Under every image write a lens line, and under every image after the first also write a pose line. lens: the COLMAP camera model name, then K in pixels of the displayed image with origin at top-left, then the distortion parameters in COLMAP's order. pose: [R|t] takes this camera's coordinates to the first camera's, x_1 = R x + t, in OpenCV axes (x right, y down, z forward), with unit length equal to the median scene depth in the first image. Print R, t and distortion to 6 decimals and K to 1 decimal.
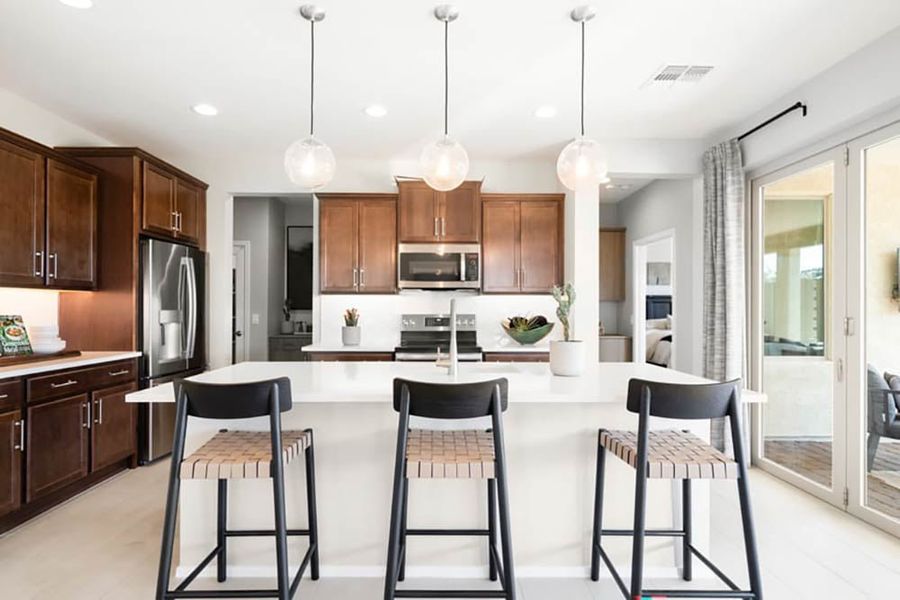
lens RADIAL K [[446.8, 0, 436.4], [0, 446.8, 302.2], [0, 0, 1]] dist [-0.003811, -0.000137]
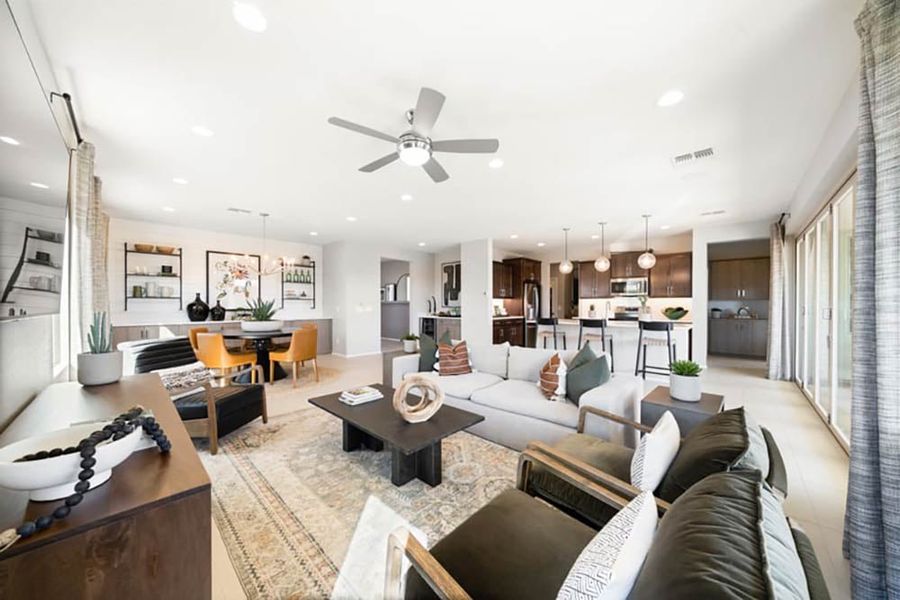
lens RADIAL K [[310.3, 0, 443.9], [0, 310.3, 303.2], [0, 0, 1]] dist [-0.000607, -0.000040]
pose [[0.712617, -0.004541, -0.701539, 0.478568], [0.006252, 0.999980, -0.000122, 0.004338], [0.701526, -0.004299, 0.712631, -0.940451]]
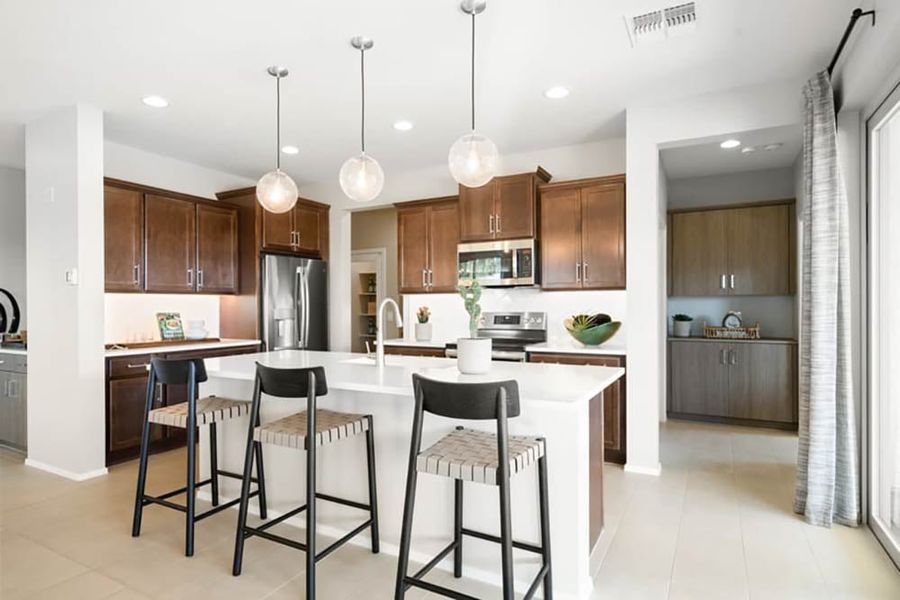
lens RADIAL K [[494.3, 0, 451.2], [0, 494.3, 303.3], [0, 0, 1]] dist [0.026162, -0.000072]
pose [[0.876570, -0.011961, -0.481126, 0.440482], [0.011856, 0.999924, -0.003258, 0.009657], [0.481129, -0.002848, 0.876645, -0.008902]]
